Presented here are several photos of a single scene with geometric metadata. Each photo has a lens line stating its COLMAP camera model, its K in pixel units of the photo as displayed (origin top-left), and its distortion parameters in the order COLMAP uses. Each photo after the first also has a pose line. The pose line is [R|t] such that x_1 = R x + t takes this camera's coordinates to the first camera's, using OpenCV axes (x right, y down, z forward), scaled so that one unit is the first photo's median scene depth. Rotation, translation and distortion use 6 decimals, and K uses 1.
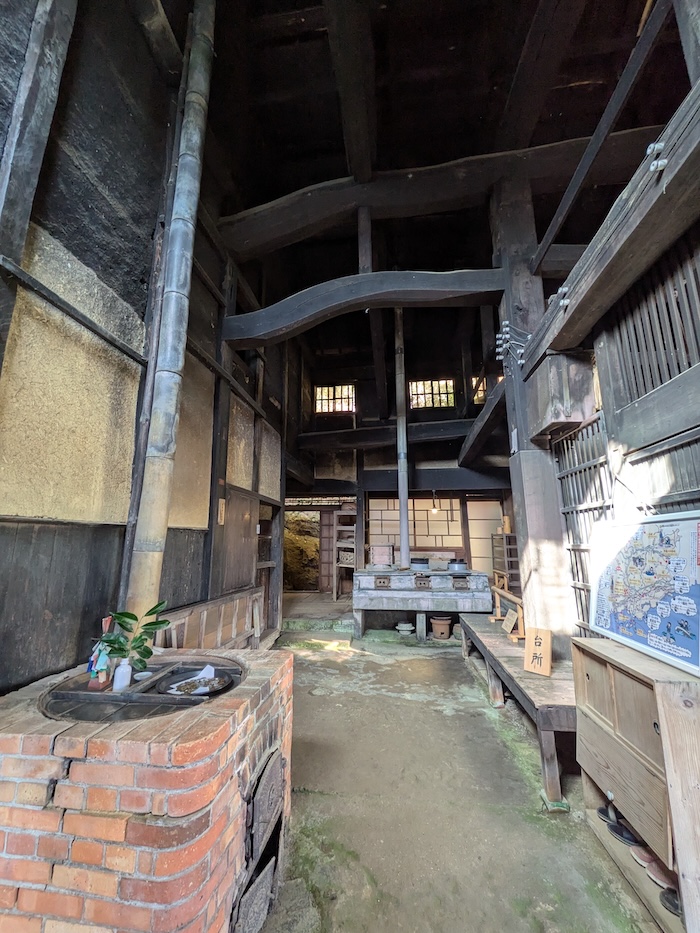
lens RADIAL K [[369.3, 0, 346.4], [0, 369.3, 469.0], [0, 0, 1]] dist [-0.001284, 0.000291]
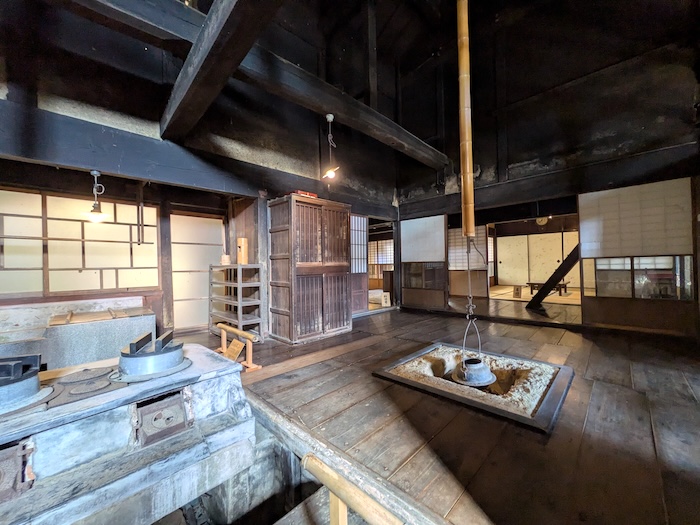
lens RADIAL K [[277.1, 0, 349.2], [0, 277.1, 262.0], [0, 0, 1]] dist [-0.001284, 0.000291]
pose [[0.601458, -0.005367, 0.798886, 0.139098], [-0.132938, 0.985364, 0.106705, 0.080863], [-0.787766, -0.170381, 0.591942, 0.488592]]
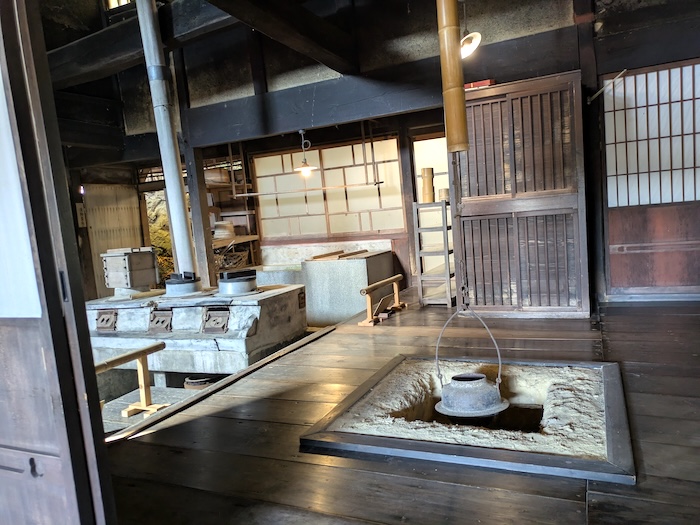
lens RADIAL K [[520.0, 0, 352.0], [0, 520.0, 266.1], [0, 0, 1]] dist [0.031591, -0.000352]
pose [[0.951876, -0.054715, -0.301560, 0.469421], [0.141938, 0.950758, 0.275523, 0.042635], [0.271635, -0.305066, 0.912770, 0.270482]]
